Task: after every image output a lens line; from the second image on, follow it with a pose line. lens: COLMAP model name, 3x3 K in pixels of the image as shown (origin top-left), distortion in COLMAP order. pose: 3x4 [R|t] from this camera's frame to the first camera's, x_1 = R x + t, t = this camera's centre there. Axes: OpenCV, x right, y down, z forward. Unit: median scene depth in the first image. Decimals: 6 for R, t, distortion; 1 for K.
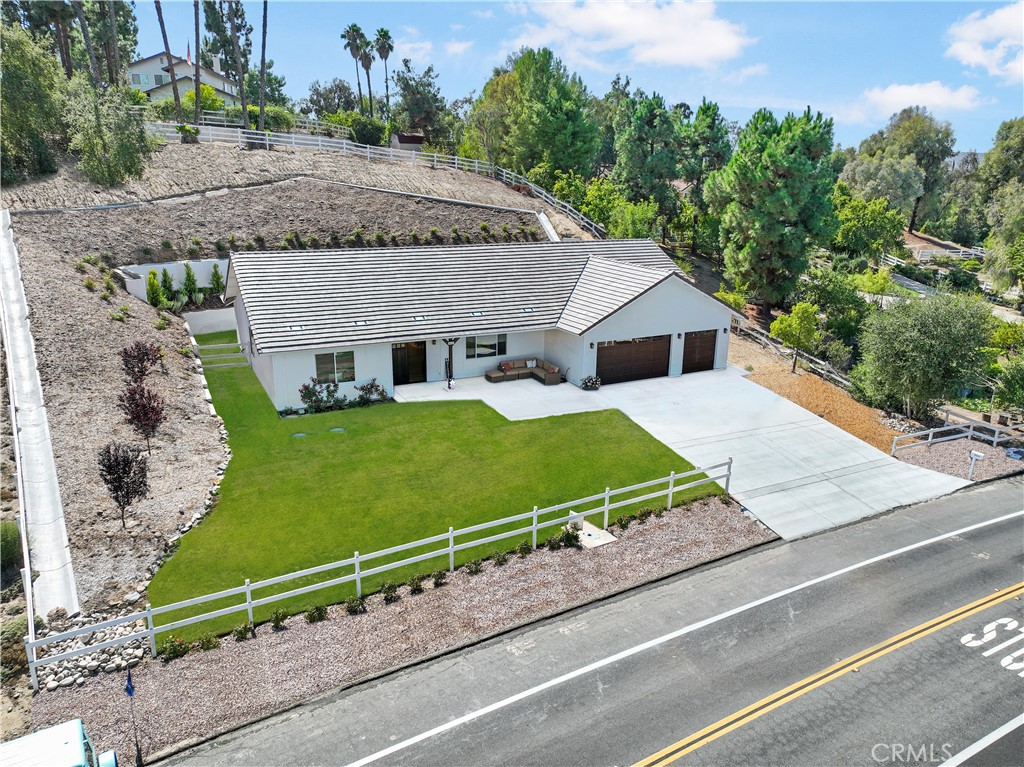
lens RADIAL K [[725.7, 0, 512.0], [0, 725.7, 383.5], [0, 0, 1]] dist [-0.002430, 0.019958]
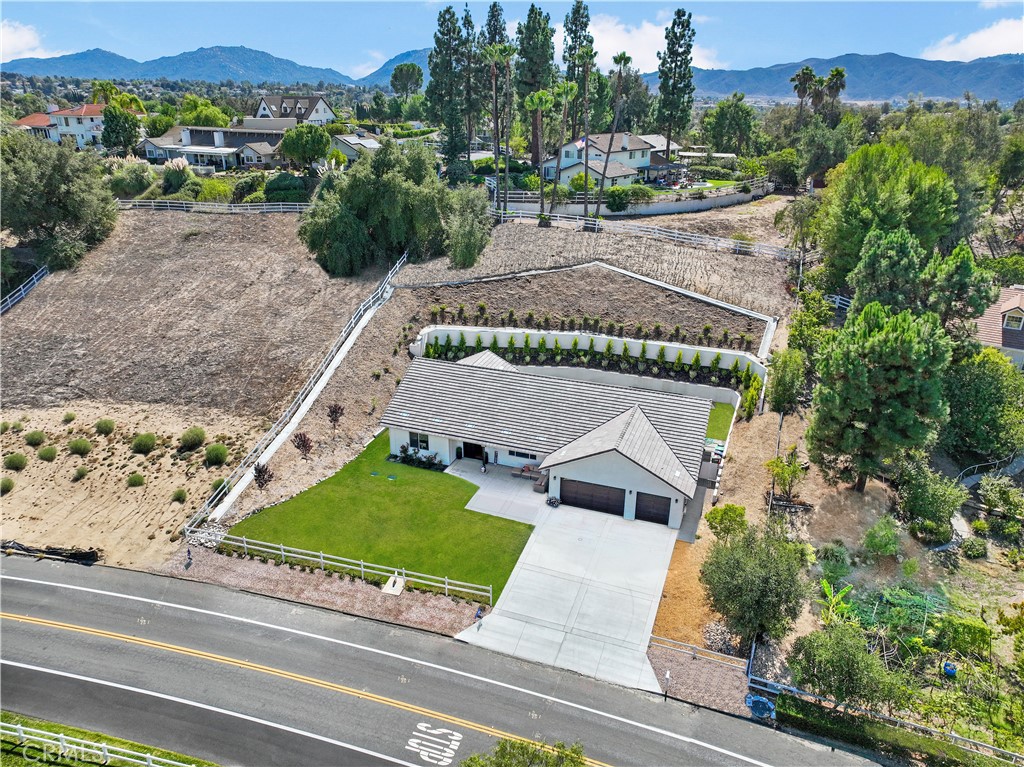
lens RADIAL K [[725.7, 0, 512.0], [0, 725.7, 383.5], [0, 0, 1]] dist [-0.002430, 0.019958]
pose [[0.676585, 0.275861, -0.682740, 1.115174], [-0.204223, 0.961101, 0.185951, -0.548206], [0.707479, 0.013620, 0.706603, -0.108501]]
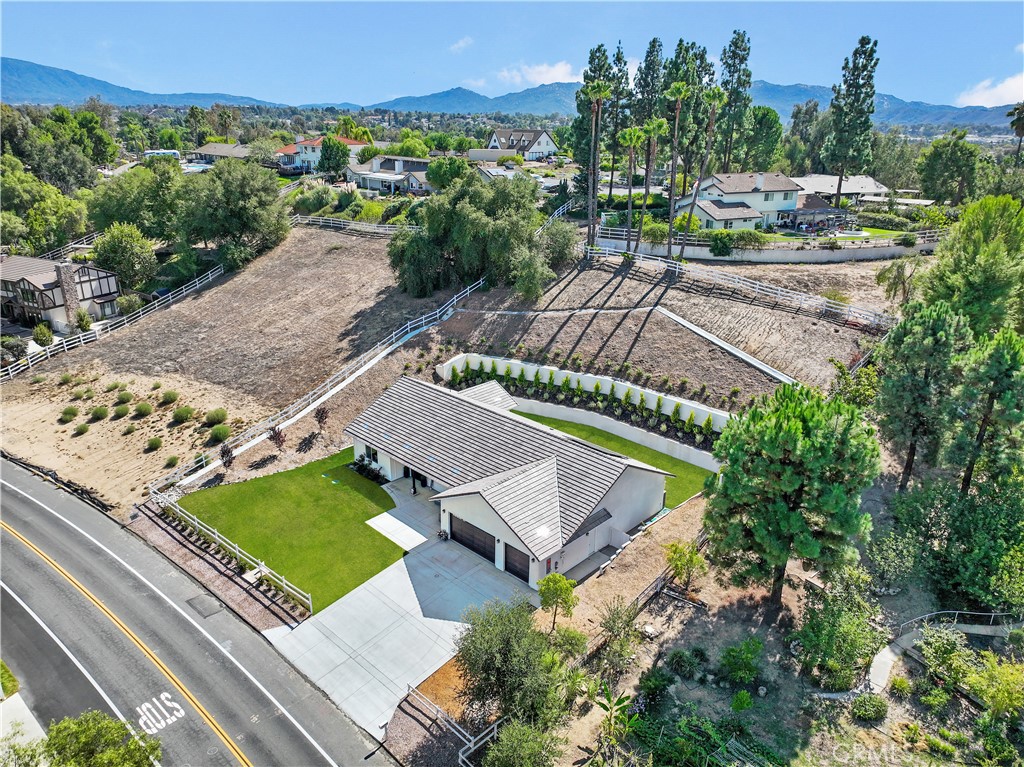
lens RADIAL K [[725.7, 0, 512.0], [0, 725.7, 383.5], [0, 0, 1]] dist [-0.002430, 0.019958]
pose [[0.320294, 0.322429, -0.890759, 1.537046], [-0.266945, 0.932910, 0.241700, -0.764202], [0.908929, 0.160369, 0.384877, 0.585609]]
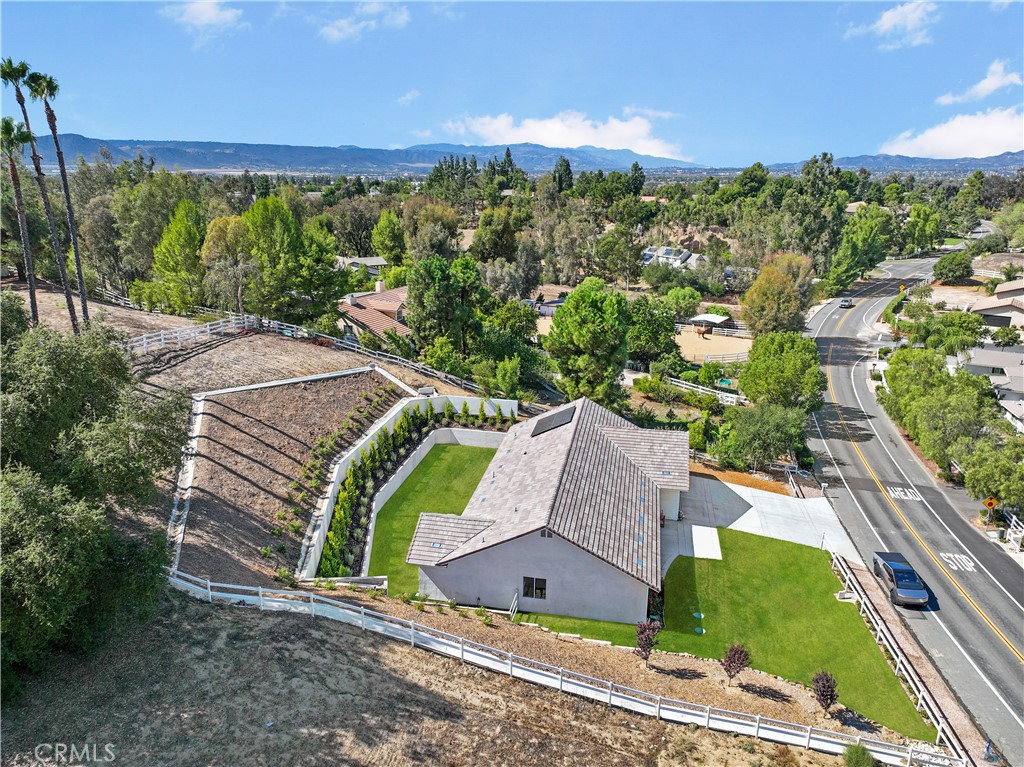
lens RADIAL K [[725.7, 0, 512.0], [0, 725.7, 383.5], [0, 0, 1]] dist [-0.002430, 0.019958]
pose [[0.609492, -0.233165, 0.757729, -1.416949], [0.209609, 0.969155, 0.129623, -0.635611], [-0.764581, 0.079823, 0.639566, 0.282559]]
